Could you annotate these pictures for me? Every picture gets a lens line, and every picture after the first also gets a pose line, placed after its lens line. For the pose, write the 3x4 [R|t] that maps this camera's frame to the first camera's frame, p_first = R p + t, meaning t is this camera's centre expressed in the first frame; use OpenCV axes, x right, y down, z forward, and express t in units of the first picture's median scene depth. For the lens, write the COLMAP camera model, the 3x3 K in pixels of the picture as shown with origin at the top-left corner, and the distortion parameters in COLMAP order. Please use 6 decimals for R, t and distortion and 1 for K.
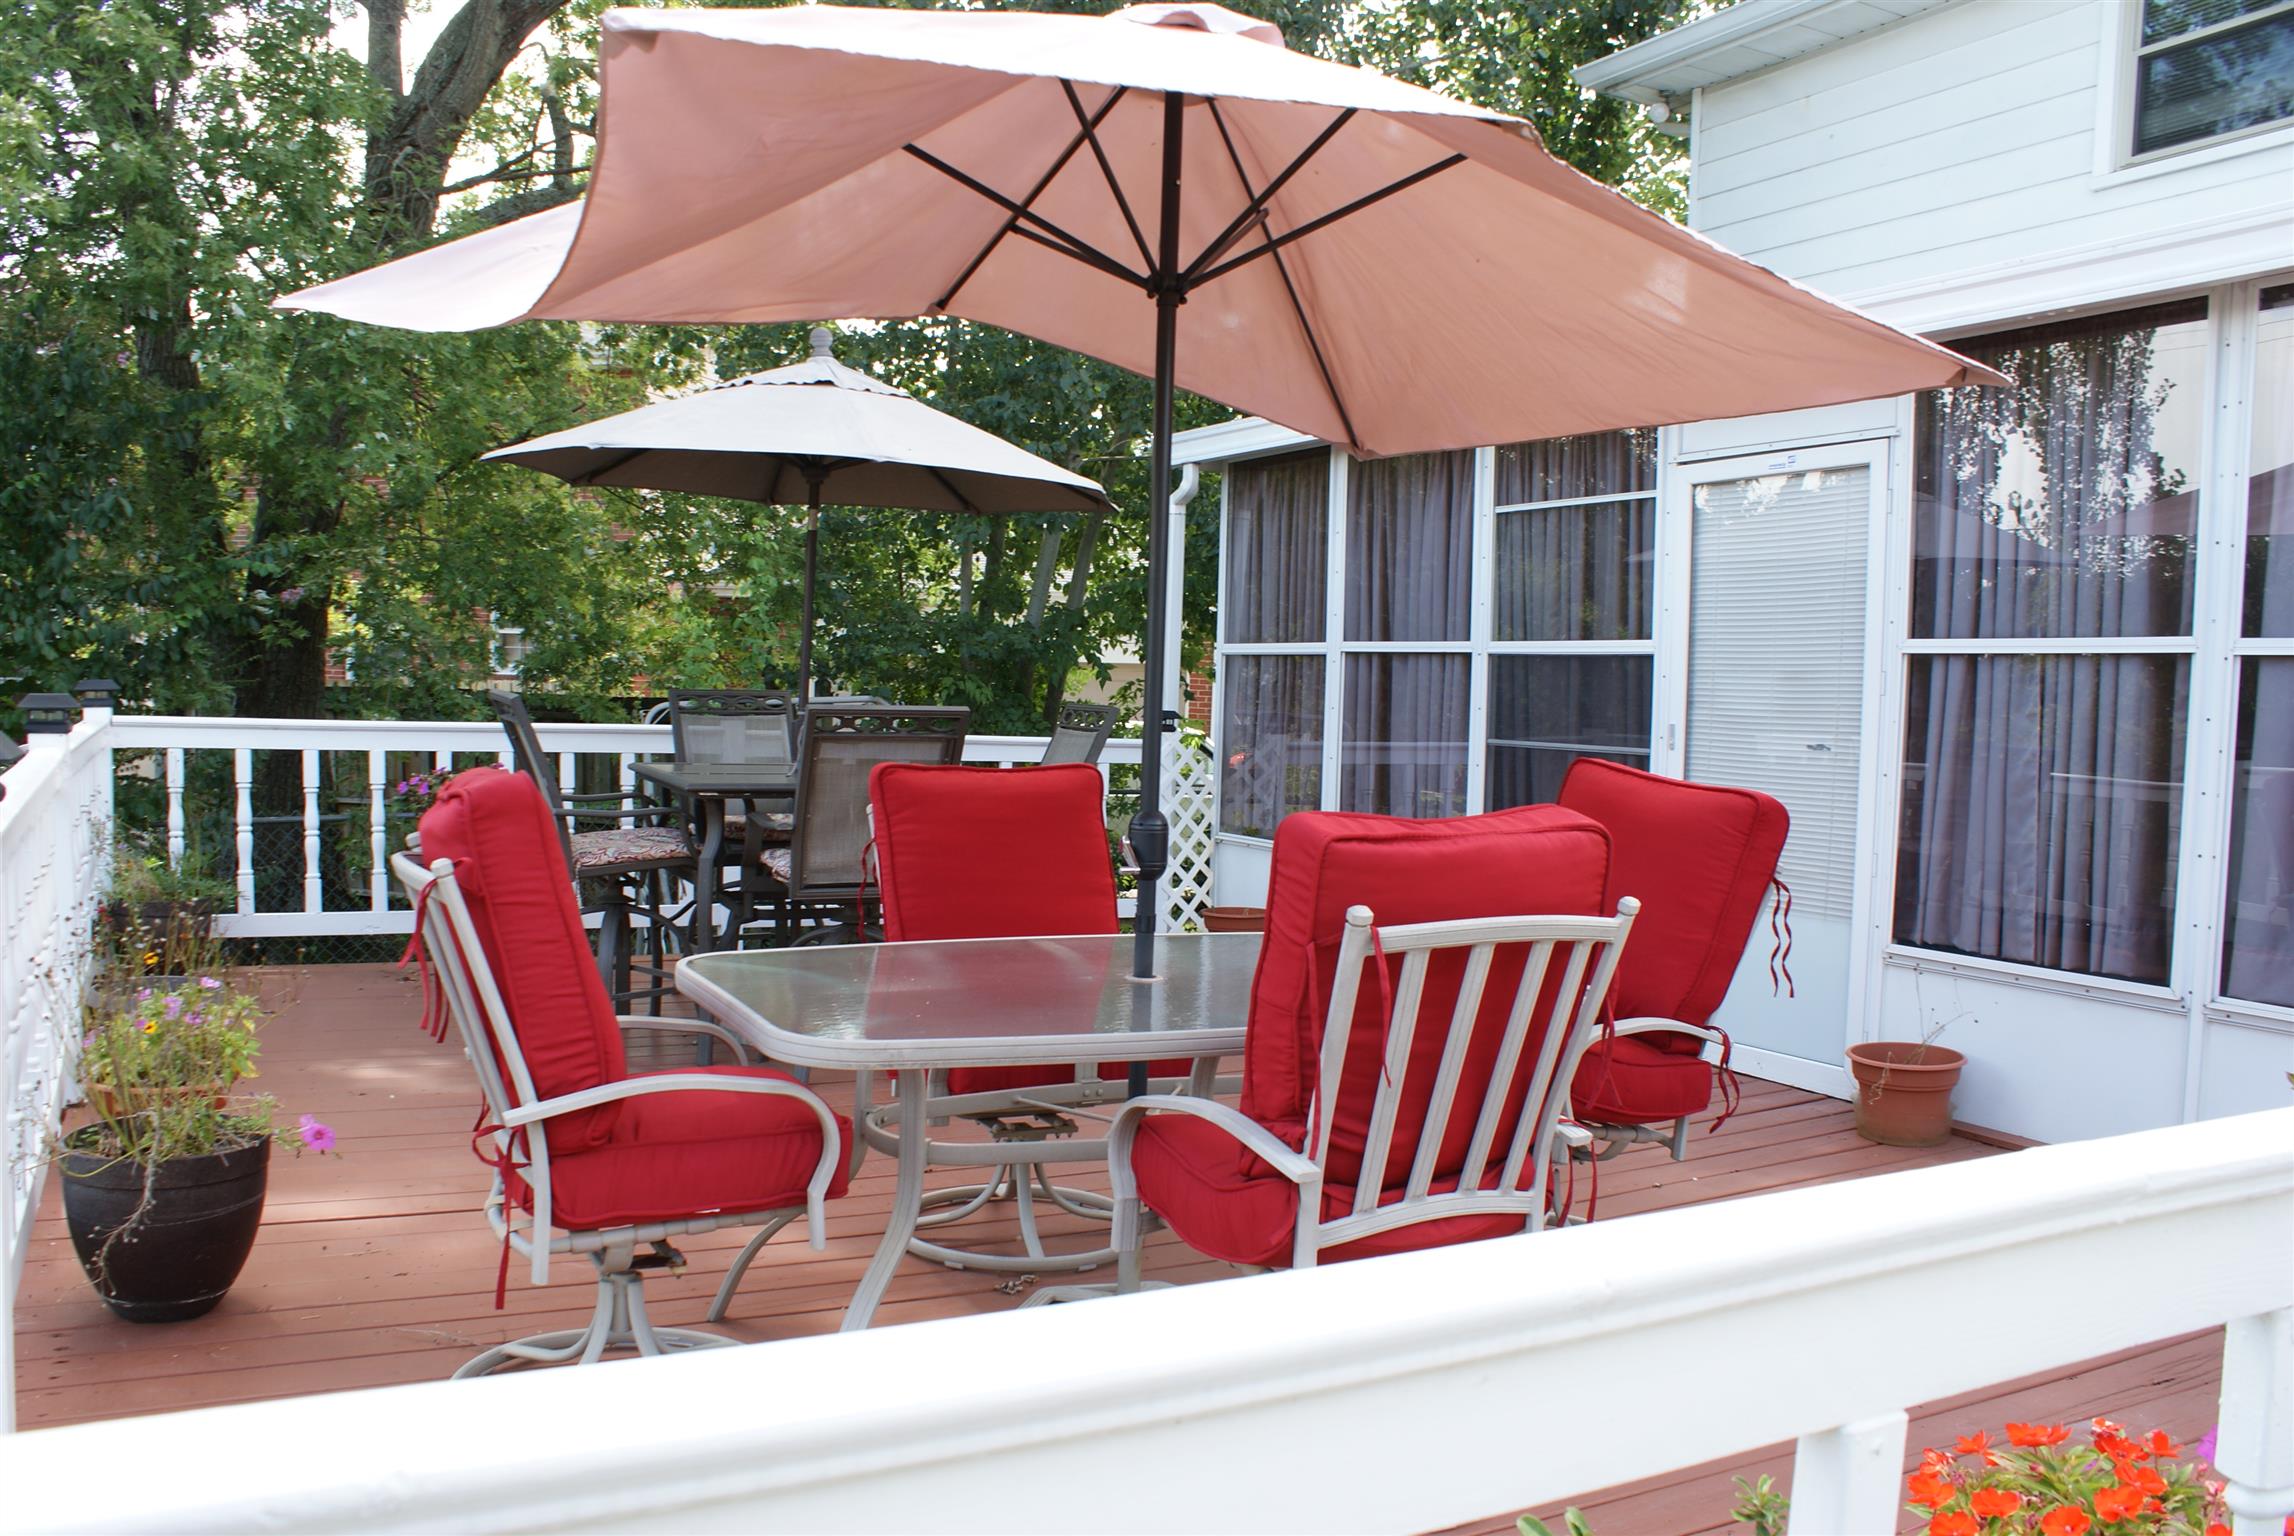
lens RADIAL K [[1809.2, 0, 1161.8], [0, 1809.2, 765.1], [0, 0, 1]] dist [-0.015938, 0.004645]
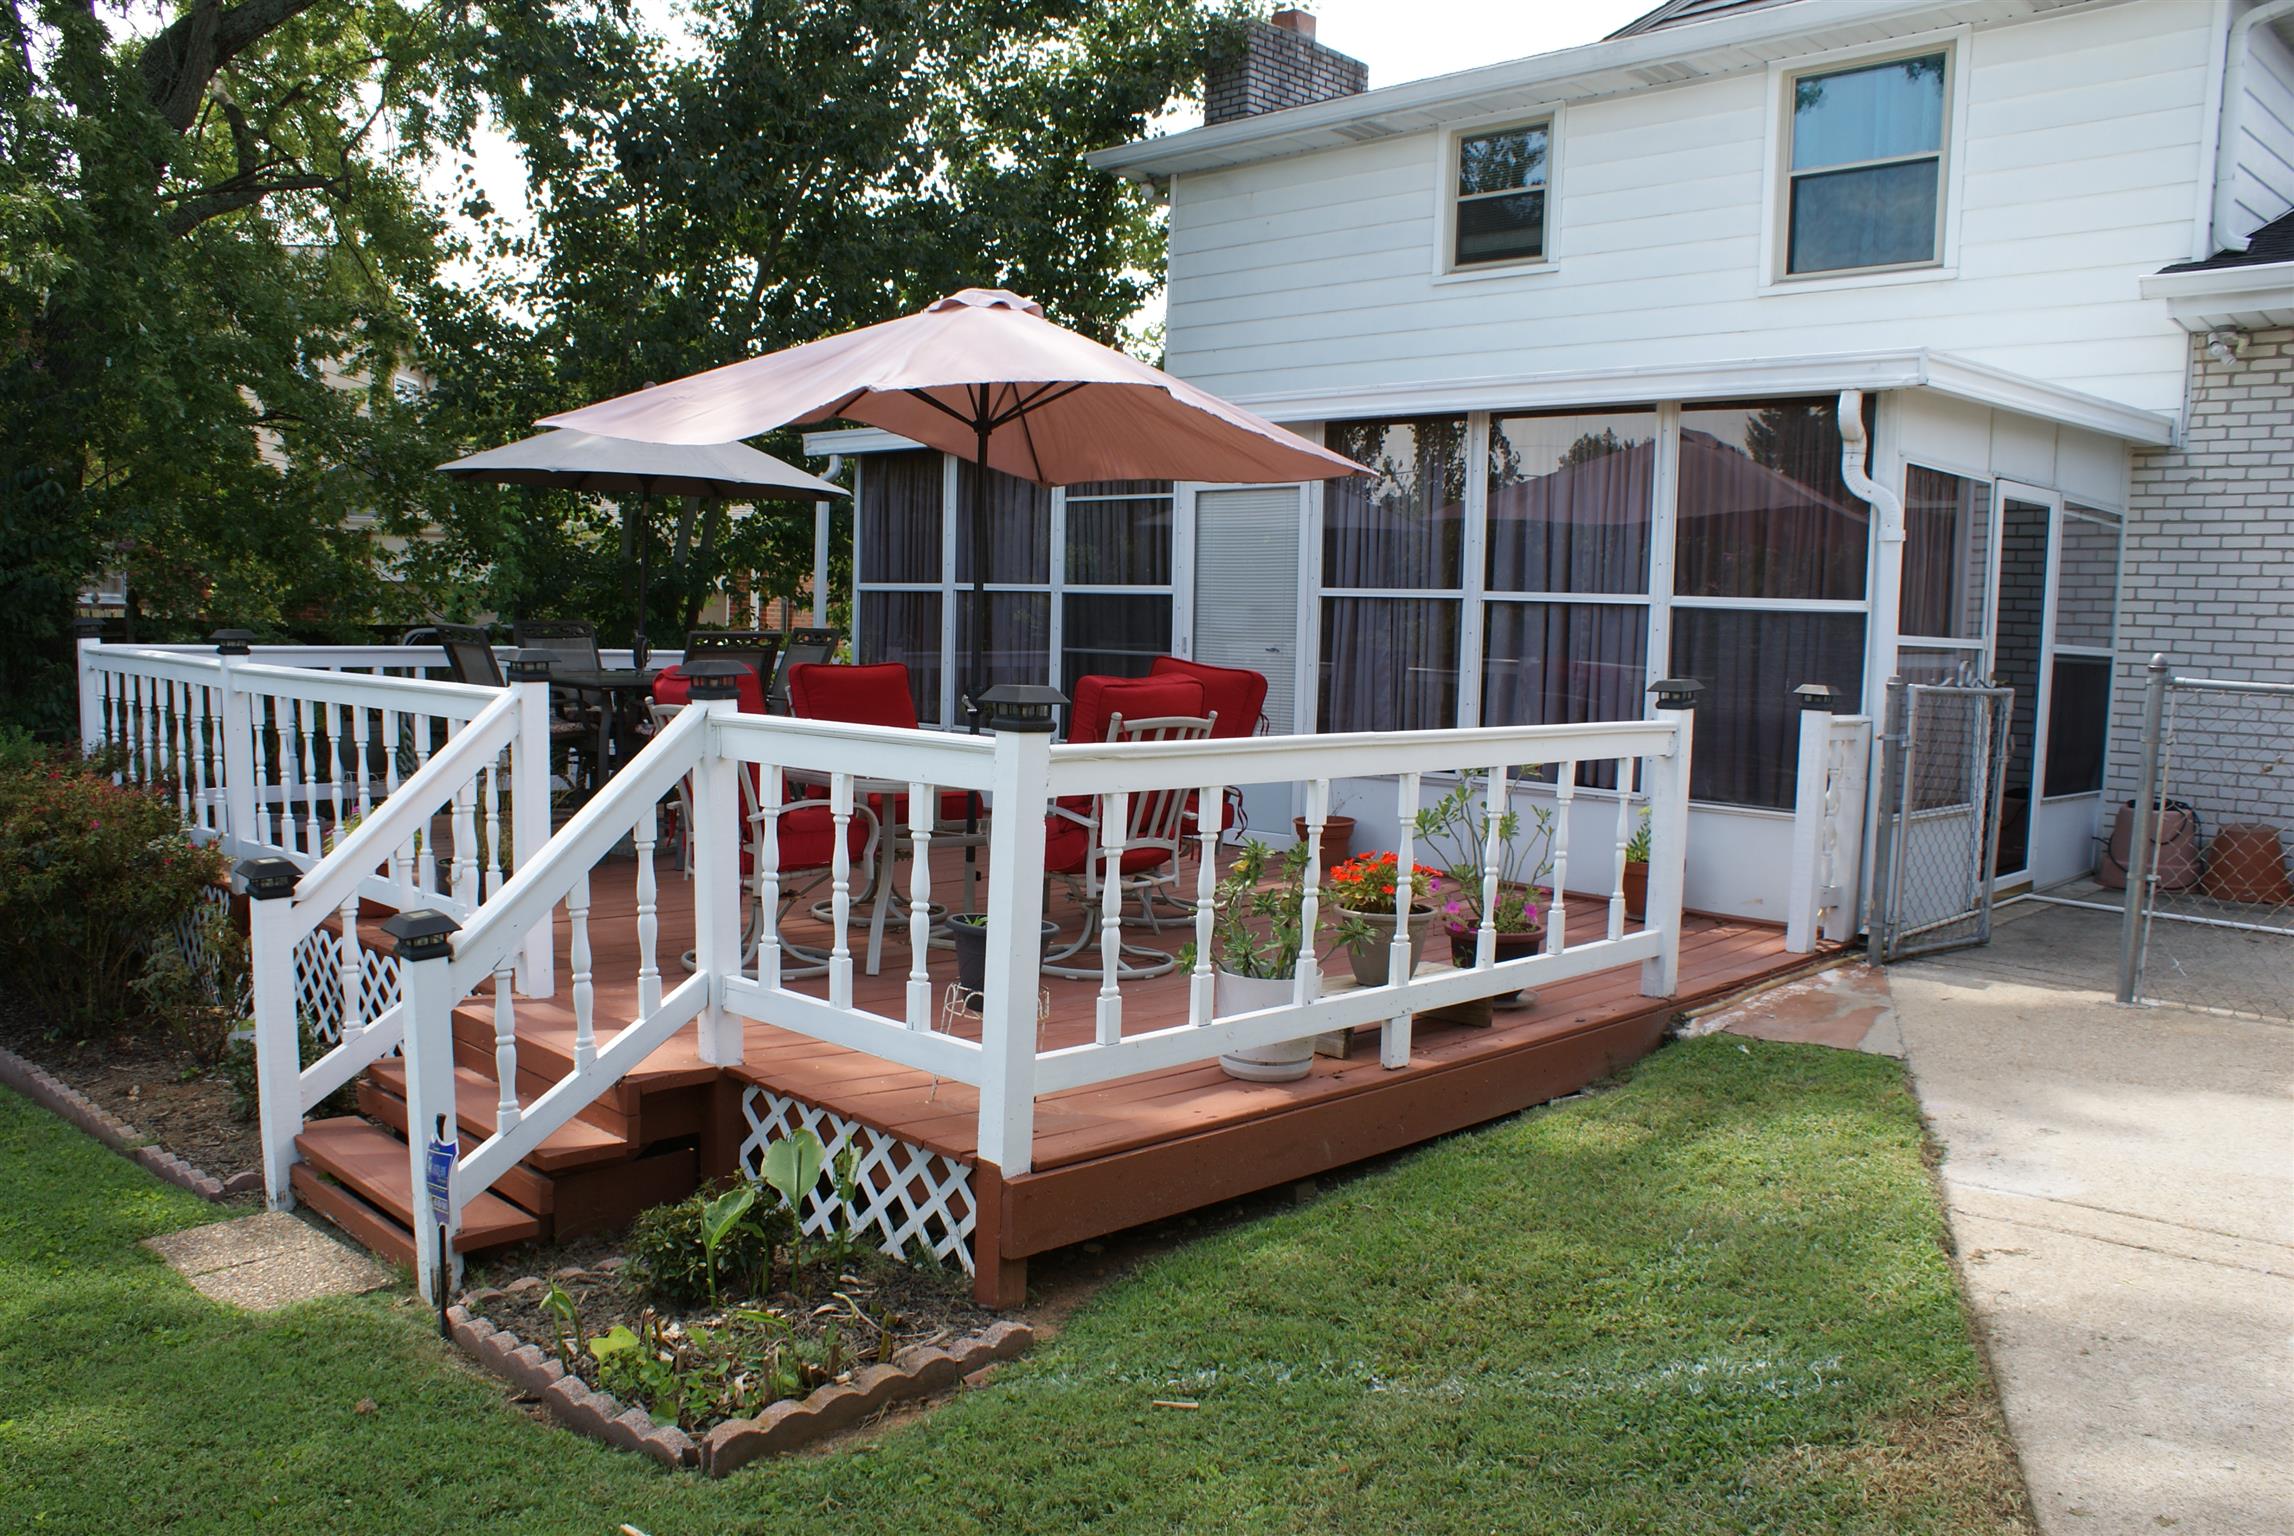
lens RADIAL K [[1809.2, 0, 1142.3], [0, 1809.2, 767.1], [0, 0, 1]] dist [-0.015938, 0.004645]
pose [[0.957339, -0.028840, 0.287524, -0.207518], [0.015114, 0.998643, 0.049847, 0.010005], [-0.288571, -0.043374, 0.956476, -0.502934]]
